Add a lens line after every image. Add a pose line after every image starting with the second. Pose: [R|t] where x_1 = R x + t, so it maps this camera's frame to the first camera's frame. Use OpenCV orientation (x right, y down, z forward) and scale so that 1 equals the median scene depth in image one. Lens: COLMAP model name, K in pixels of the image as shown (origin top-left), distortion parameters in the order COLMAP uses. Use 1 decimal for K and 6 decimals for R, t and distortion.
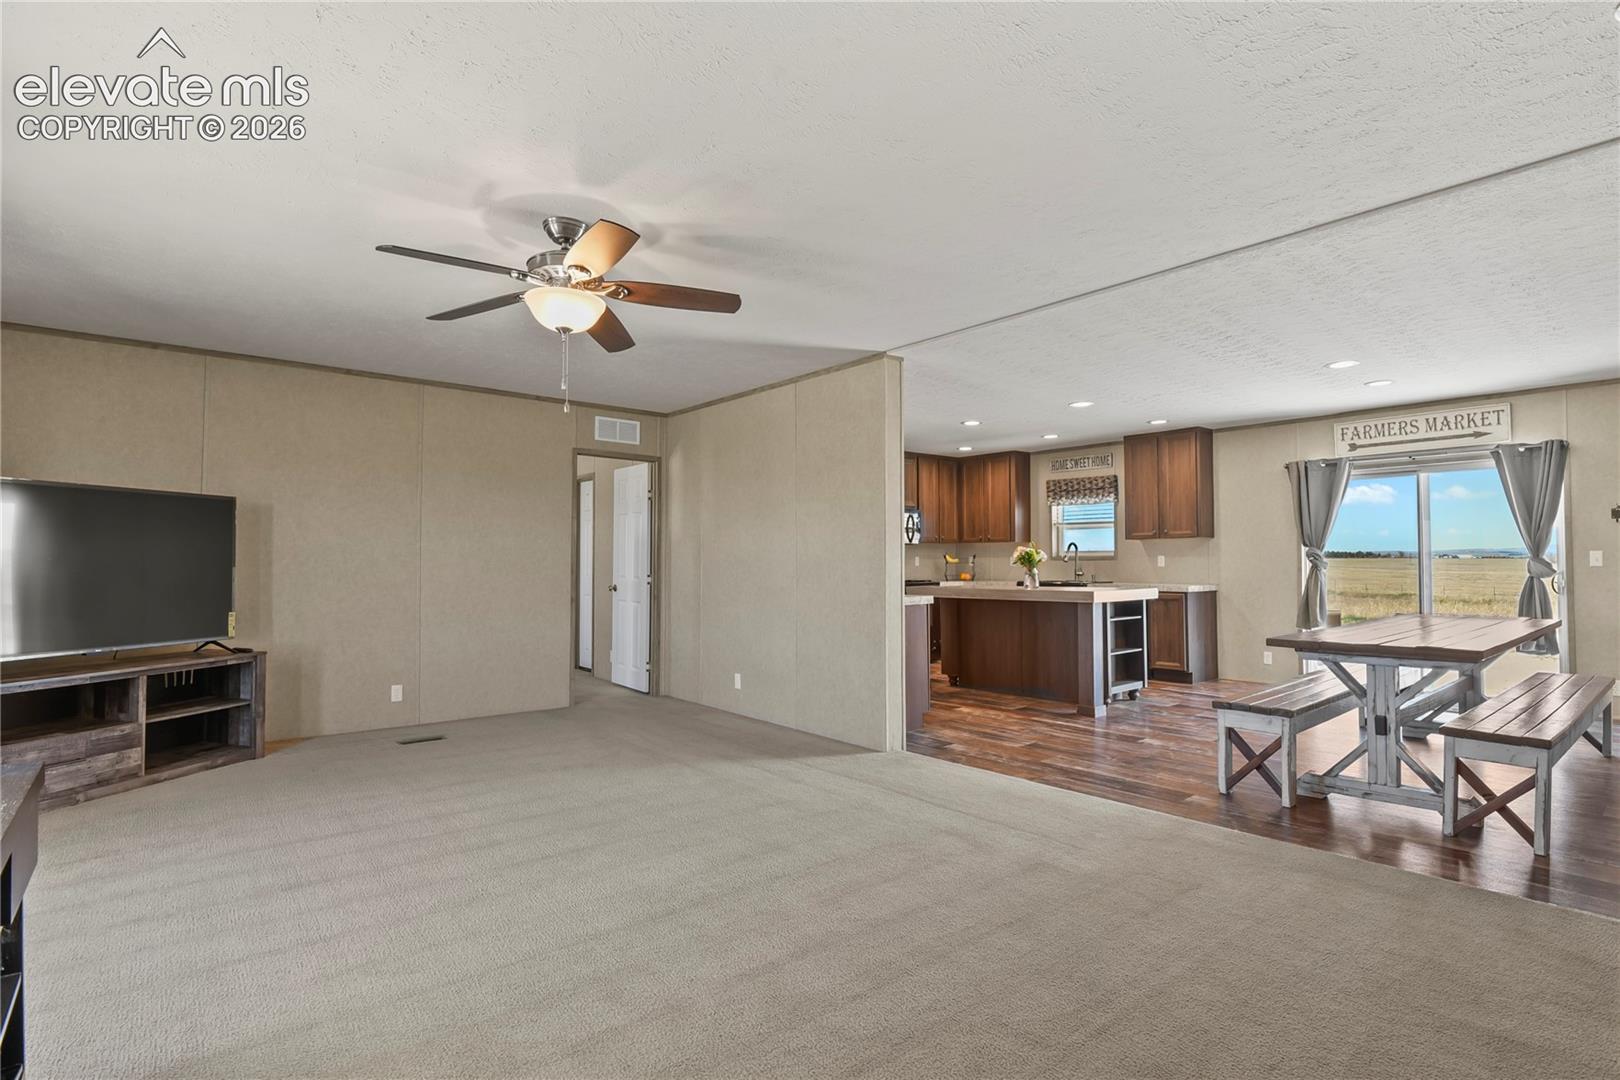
lens RADIAL K [[788.0, 0, 815.5], [0, 788.0, 537.6], [0, 0, 1]] dist [-0.011739, -0.003743]
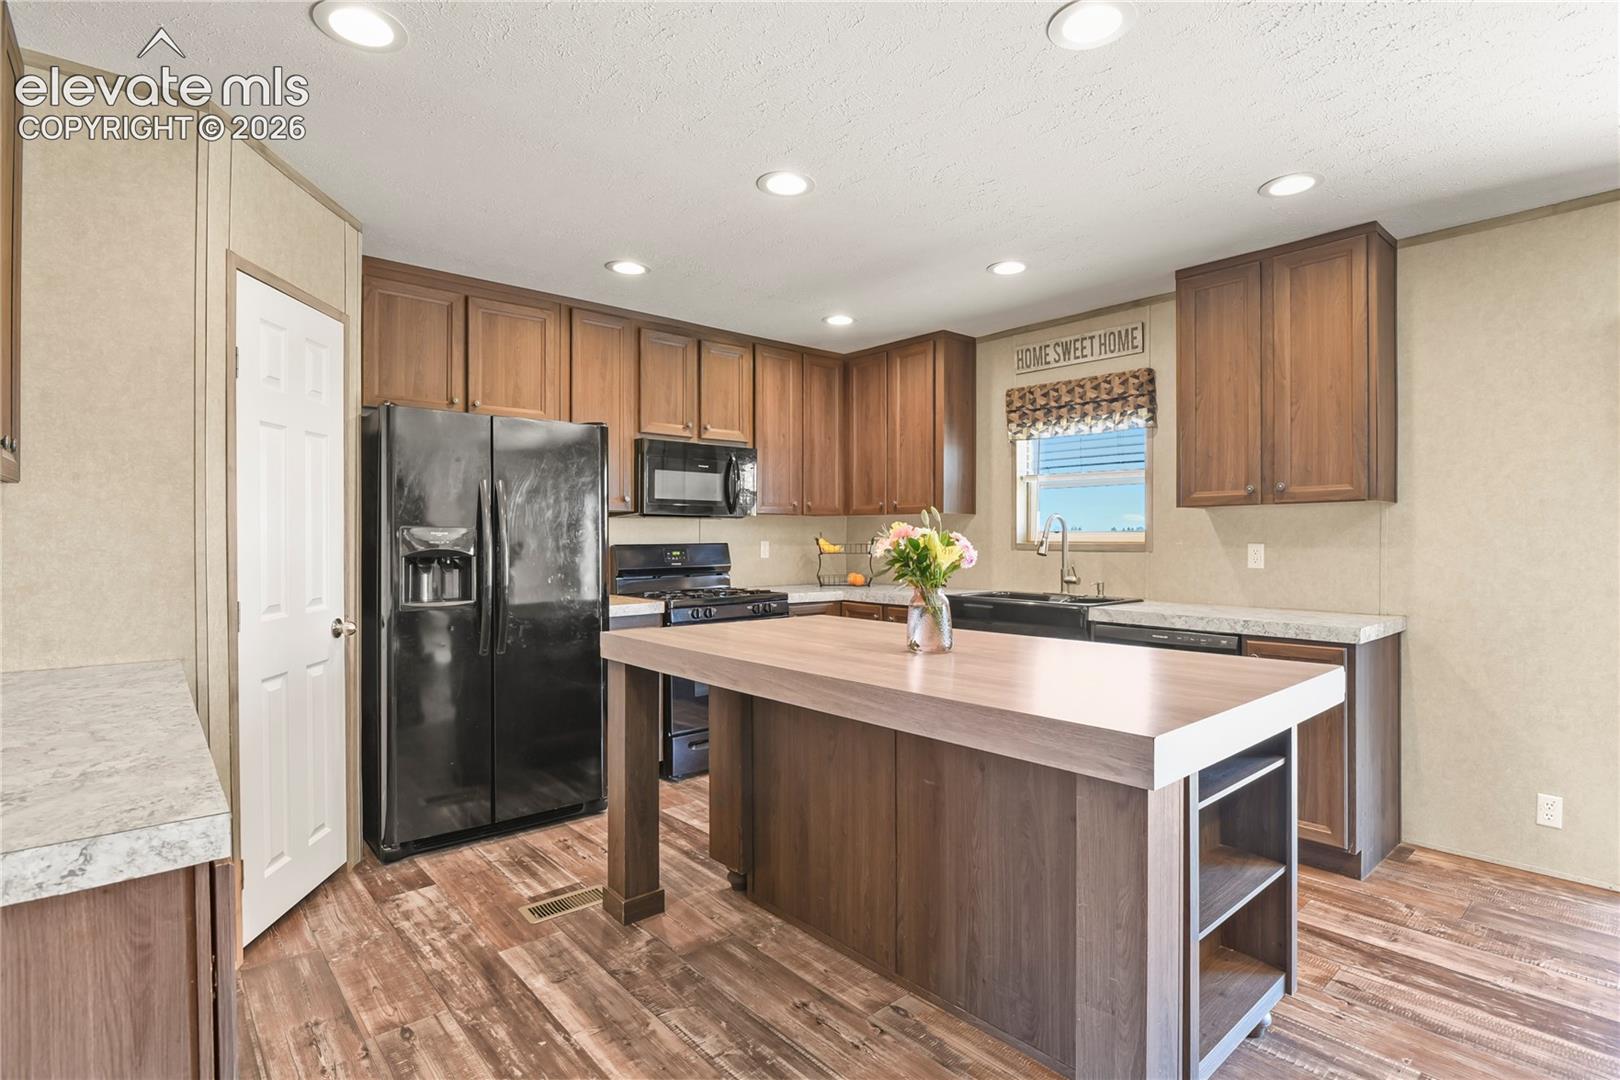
lens RADIAL K [[788.0, 0, 817.9], [0, 788.0, 538.0], [0, 0, 1]] dist [-0.011739, -0.003743]
pose [[0.999747, 0.002123, 0.022411, 0.169233], [-0.002860, 0.999454, 0.032917, 0.005318], [-0.022329, -0.032973, 0.999207, 0.520170]]
